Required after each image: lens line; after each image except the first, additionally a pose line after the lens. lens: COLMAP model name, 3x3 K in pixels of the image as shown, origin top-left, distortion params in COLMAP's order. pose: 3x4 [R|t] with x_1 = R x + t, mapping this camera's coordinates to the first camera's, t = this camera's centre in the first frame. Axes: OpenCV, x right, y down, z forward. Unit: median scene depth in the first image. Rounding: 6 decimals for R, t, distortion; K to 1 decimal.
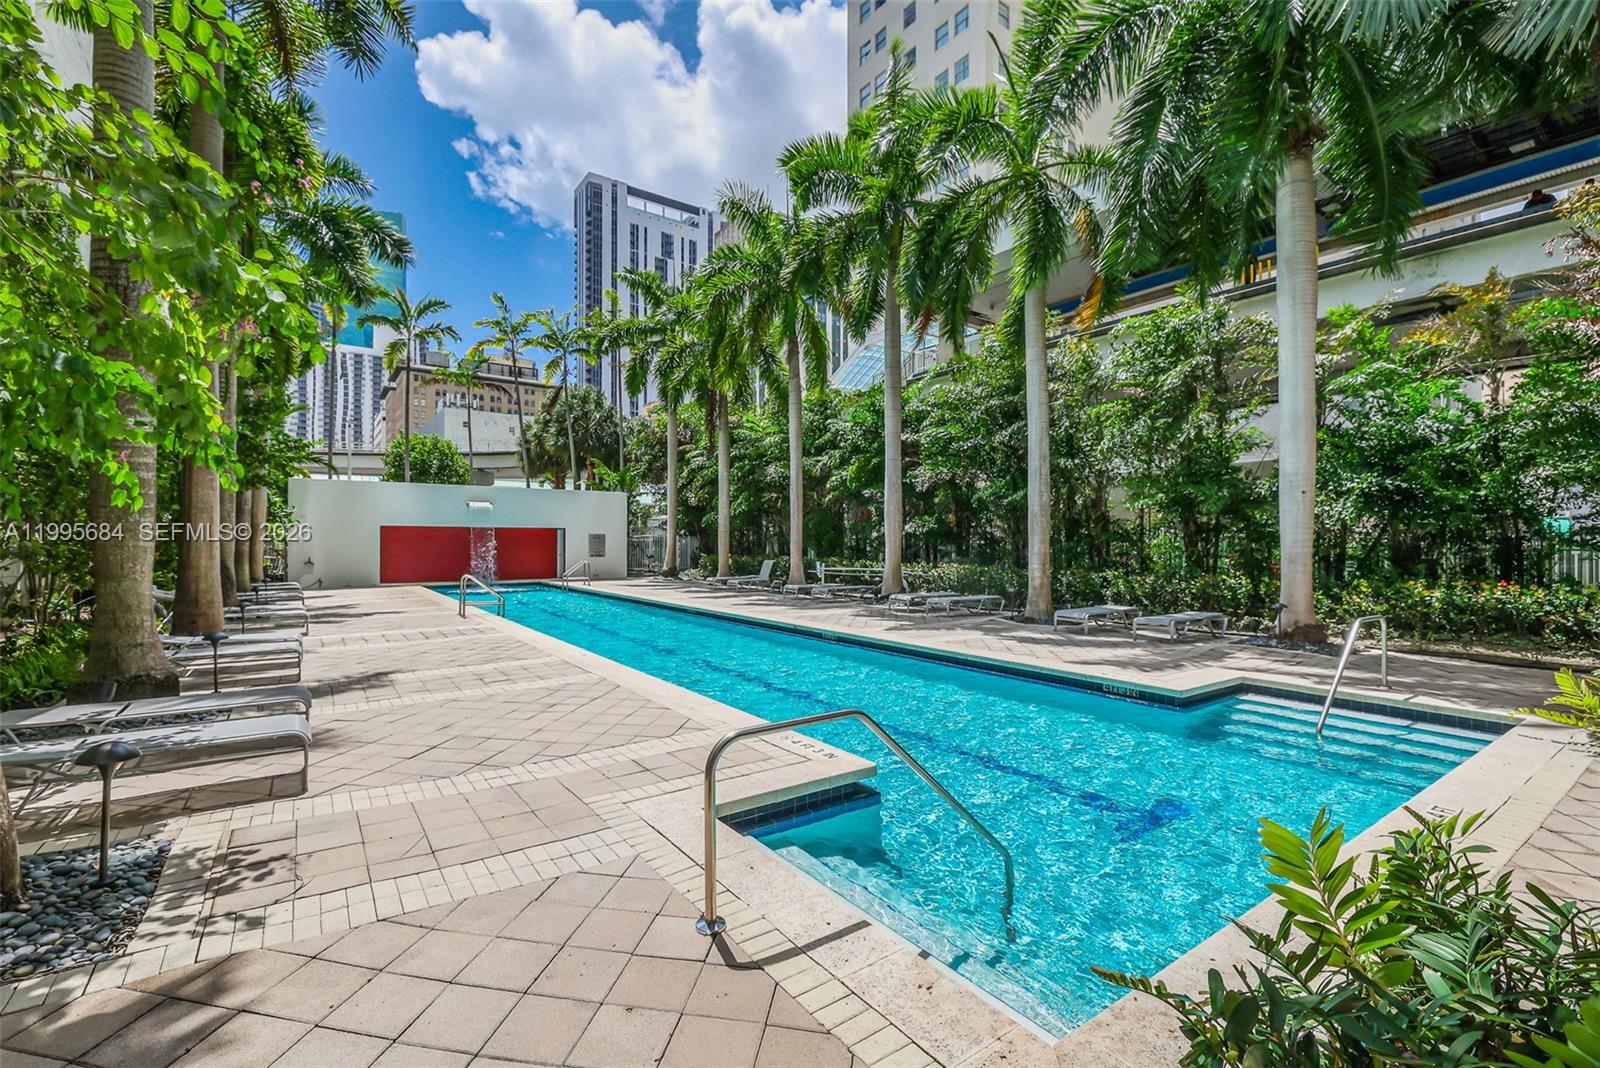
lens RADIAL K [[686.4, 0, 773.3], [0, 686.4, 525.1], [0, 0, 1]] dist [0.003276, 0.000141]
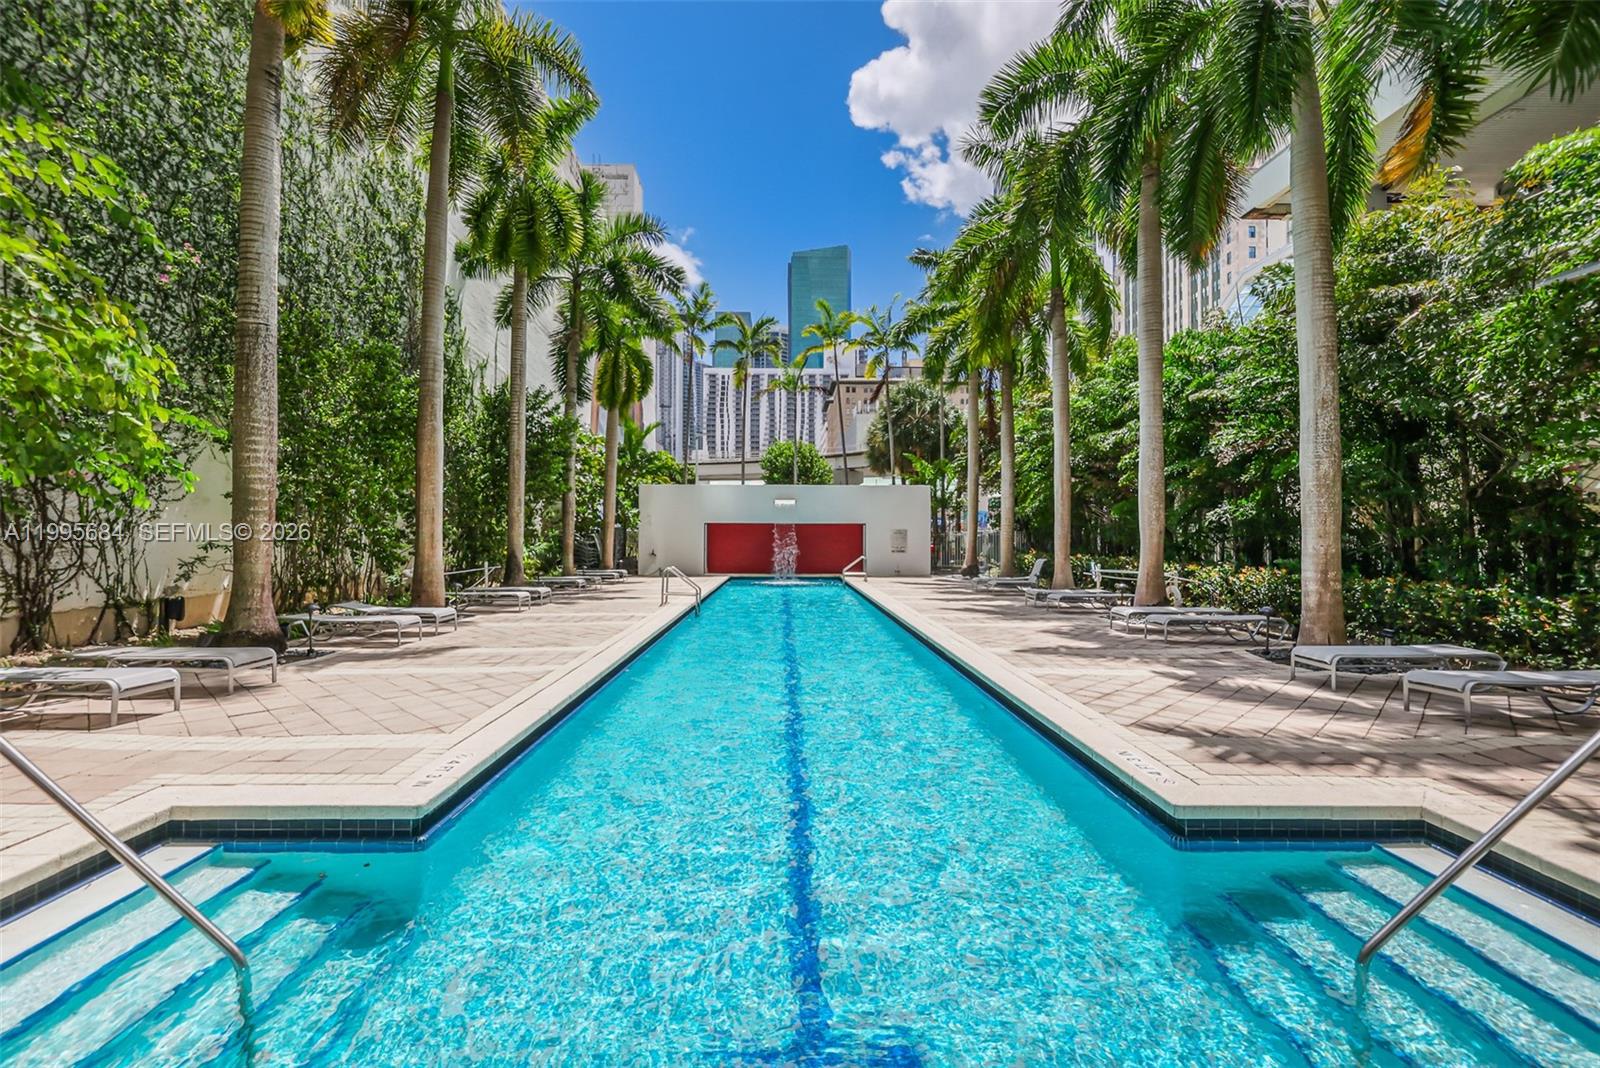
lens RADIAL K [[696.8, 0, 800.0], [0, 696.8, 534.0], [0, 0, 1]] dist [0.042016, -0.000101]
pose [[0.828400, -0.005012, -0.560114, 0.159204], [0.015935, 0.999766, 0.014621, 0.002365], [0.559910, -0.021037, 0.828286, 0.085476]]
